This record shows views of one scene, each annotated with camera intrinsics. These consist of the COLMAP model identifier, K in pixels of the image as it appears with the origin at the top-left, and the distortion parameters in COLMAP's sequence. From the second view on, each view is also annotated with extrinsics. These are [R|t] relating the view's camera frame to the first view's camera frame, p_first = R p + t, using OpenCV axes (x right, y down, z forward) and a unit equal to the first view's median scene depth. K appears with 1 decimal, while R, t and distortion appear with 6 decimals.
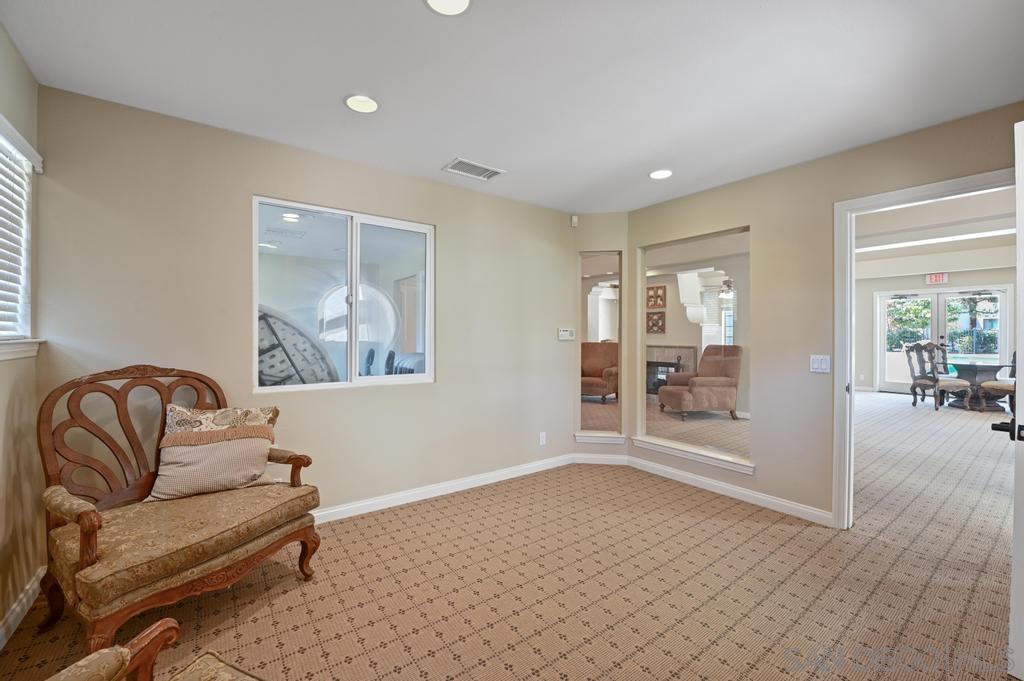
lens RADIAL K [[419.6, 0, 511.1], [0, 419.6, 339.4], [0, 0, 1]] dist [-0.013830, -0.000417]
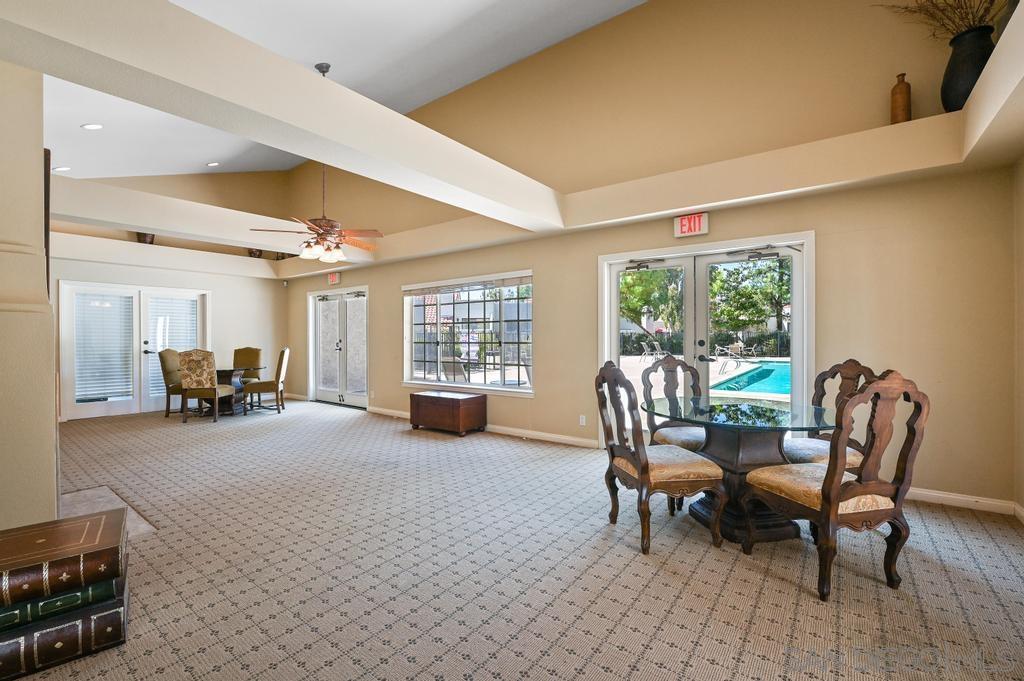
lens RADIAL K [[443.7, 0, 512.6], [0, 443.7, 339.3], [0, 0, 1]] dist [0.001512, 0.000045]
pose [[0.956729, -0.007295, 0.290889, 0.223627], [0.011123, 0.999872, -0.011507, -0.001132], [-0.290768, 0.014245, 0.956688, 0.184263]]
